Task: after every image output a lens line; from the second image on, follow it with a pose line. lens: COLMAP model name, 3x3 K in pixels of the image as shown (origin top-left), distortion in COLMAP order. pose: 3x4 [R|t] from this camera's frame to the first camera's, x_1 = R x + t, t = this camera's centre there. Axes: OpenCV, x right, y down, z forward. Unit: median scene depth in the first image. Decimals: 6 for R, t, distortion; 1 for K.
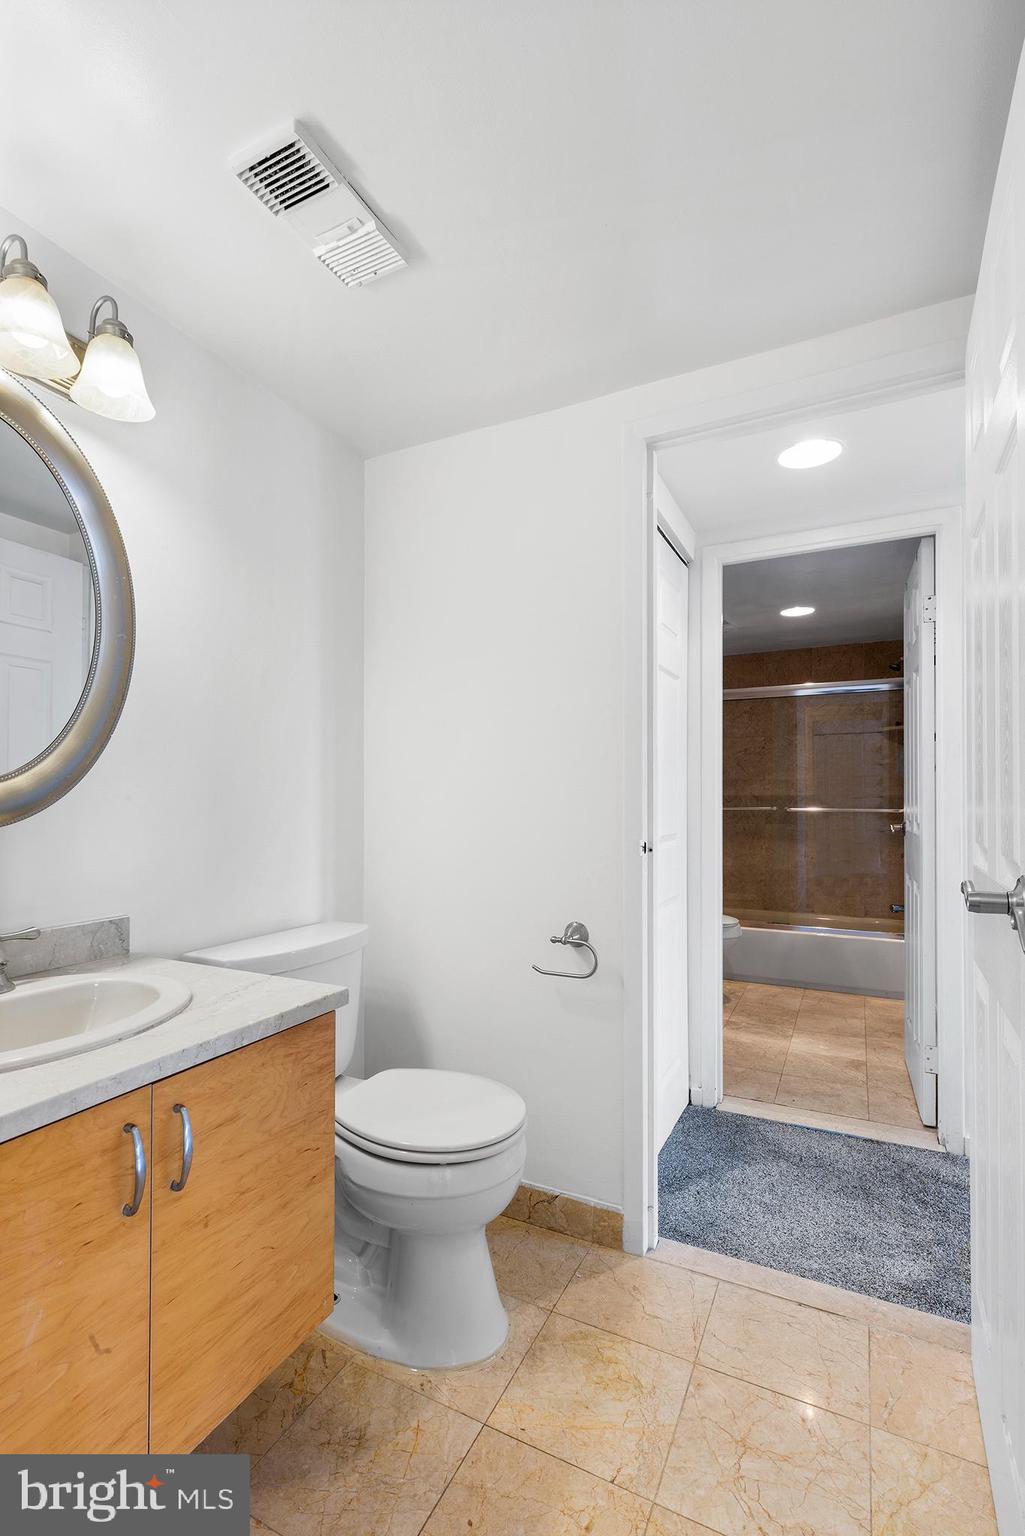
lens RADIAL K [[686.1, 0, 513.1], [0, 686.1, 779.4], [0, 0, 1]] dist [0.004513, -0.000968]
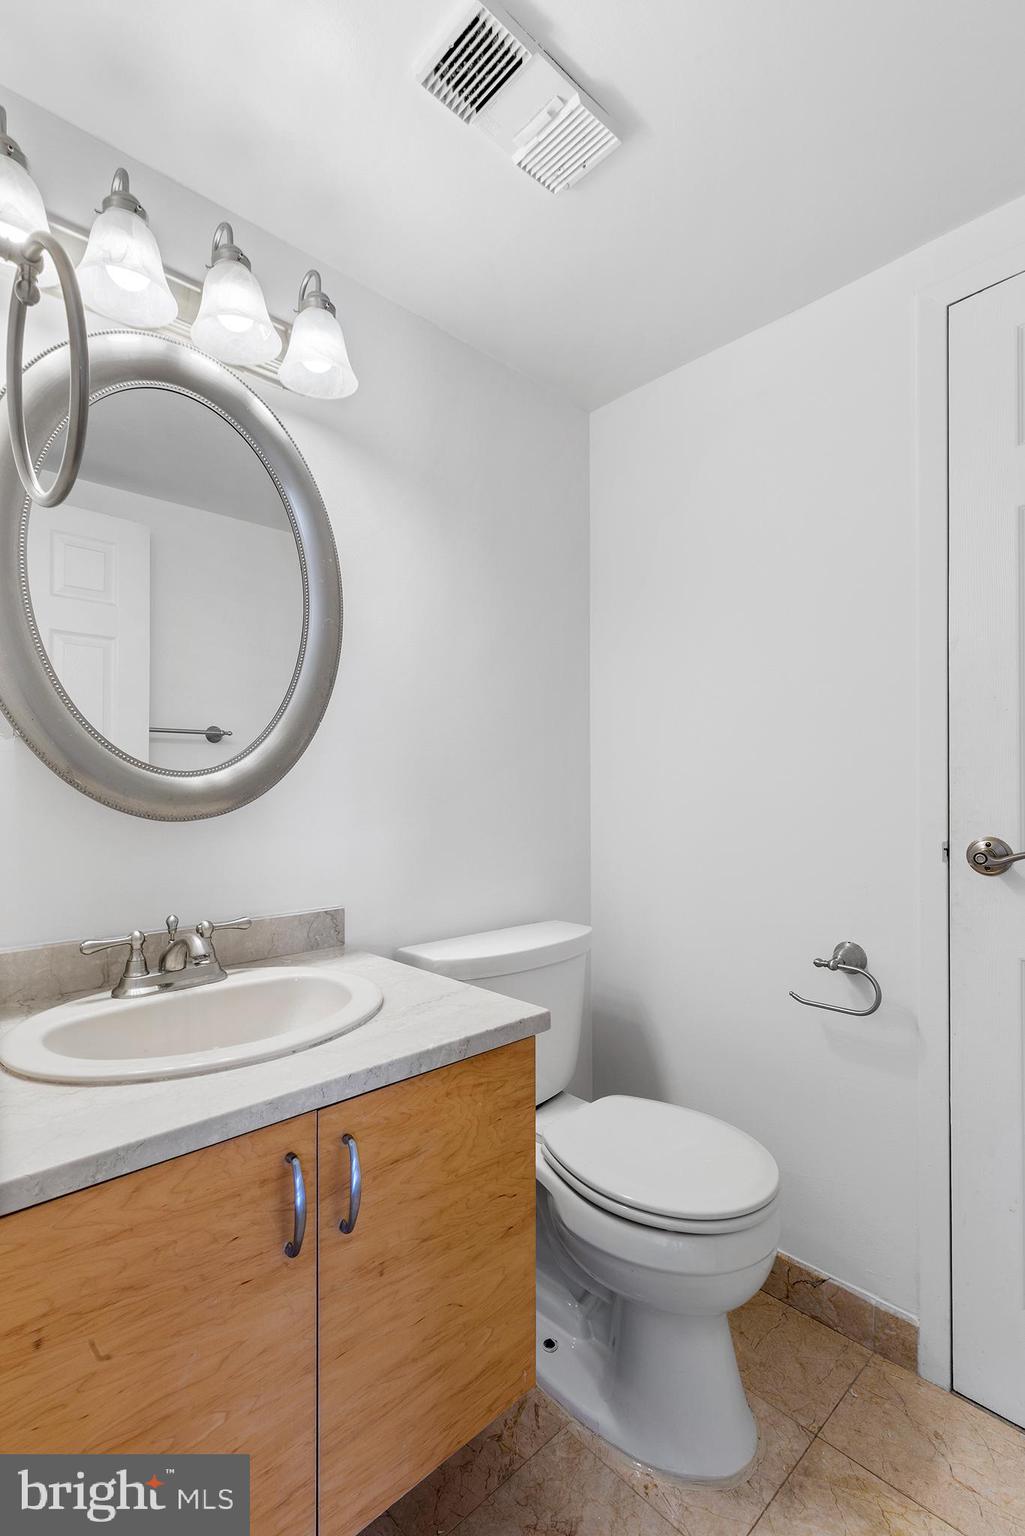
lens RADIAL K [[686.1, 0, 515.9], [0, 686.1, 782.9], [0, 0, 1]] dist [0.004513, -0.000968]
pose [[0.934570, -0.004453, -0.355751, 0.022213], [0.012725, 0.999700, 0.020915, 0.004000], [0.355552, -0.024074, 0.934347, 0.189572]]
